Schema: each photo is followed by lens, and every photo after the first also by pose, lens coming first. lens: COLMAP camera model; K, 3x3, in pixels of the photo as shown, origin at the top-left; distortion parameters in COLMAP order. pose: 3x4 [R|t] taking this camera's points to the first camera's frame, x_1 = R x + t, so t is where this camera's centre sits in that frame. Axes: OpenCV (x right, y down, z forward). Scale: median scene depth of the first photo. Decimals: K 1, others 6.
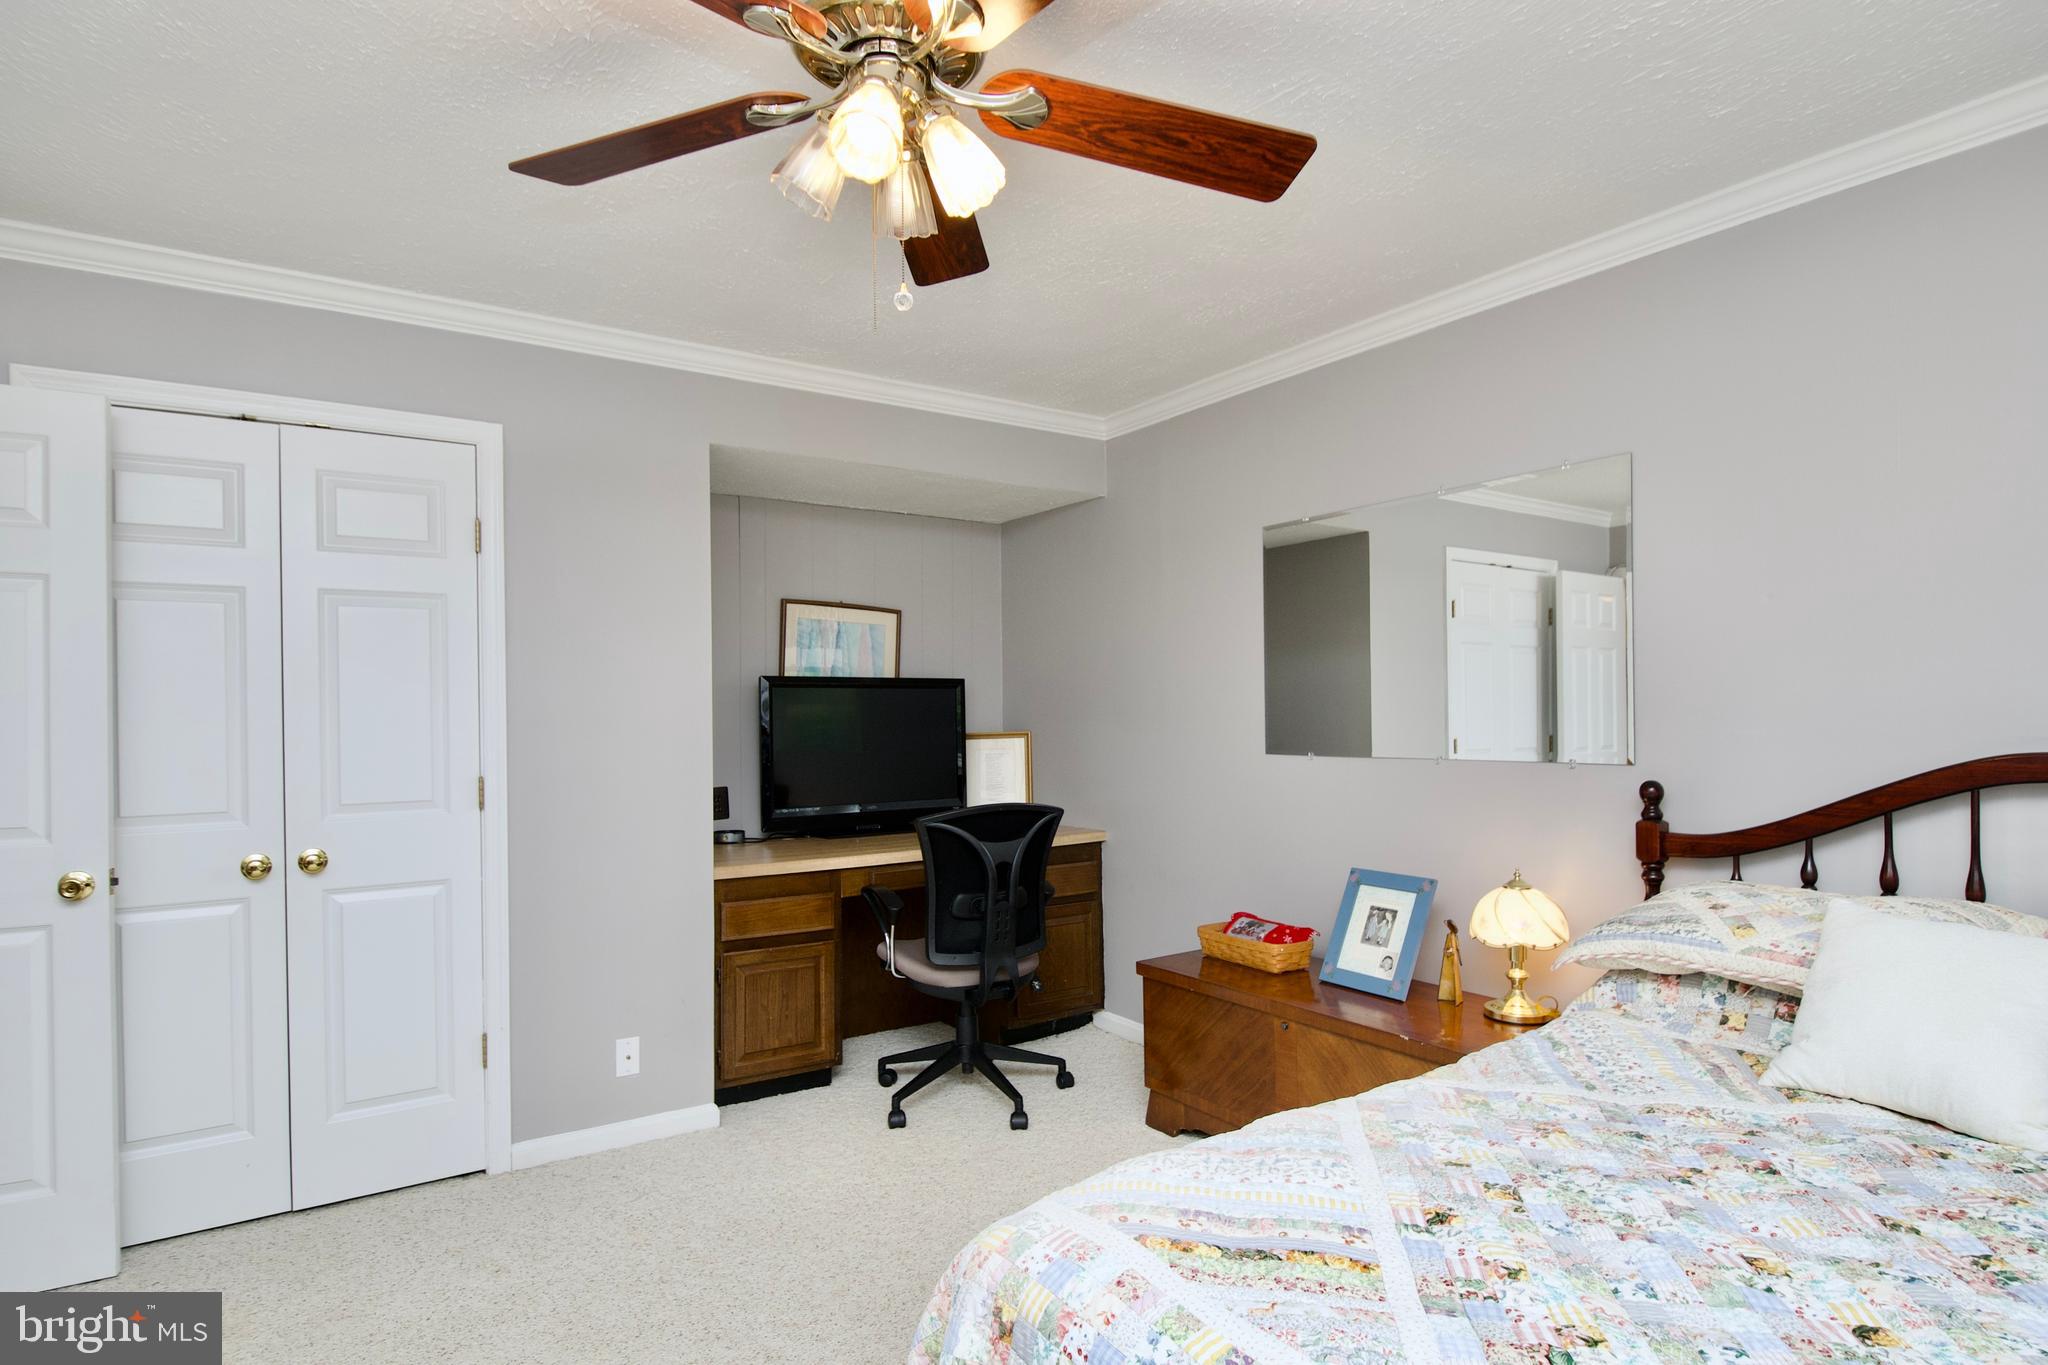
lens RADIAL K [[1101.7, 0, 1040.2], [0, 1101.7, 701.6], [0, 0, 1]] dist [0.003564, -0.010661]
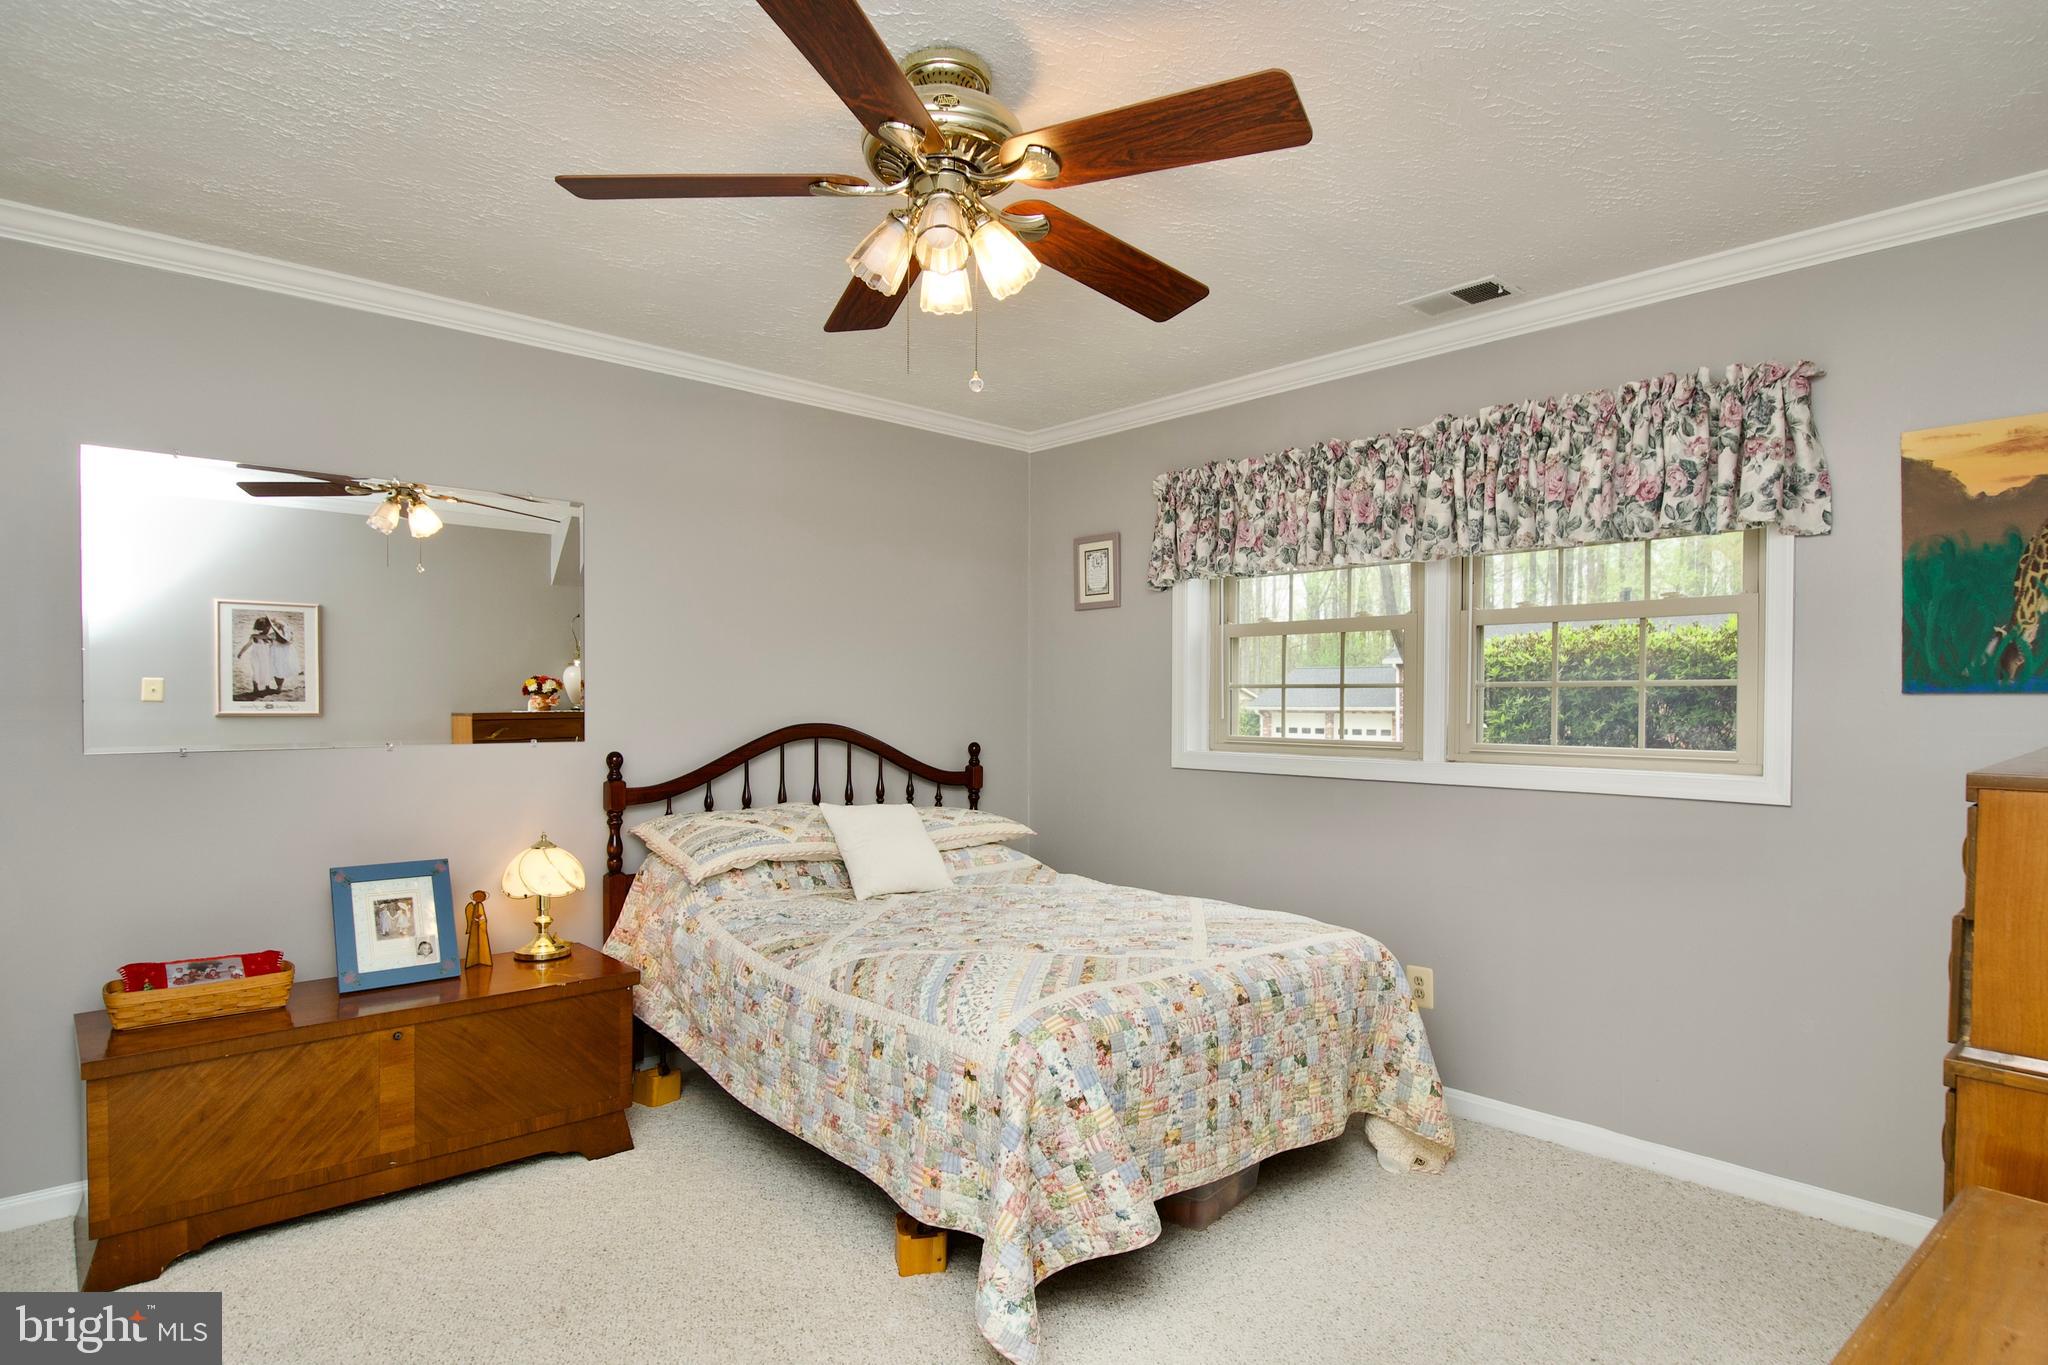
lens RADIAL K [[1101.7, 0, 1037.9], [0, 1101.7, 689.5], [0, 0, 1]] dist [0.003564, -0.010661]
pose [[-0.131813, 0.012778, 0.991192, -0.873526], [-0.012292, 0.999819, -0.014524, 0.007943], [-0.991198, -0.014098, -0.131632, 0.658325]]
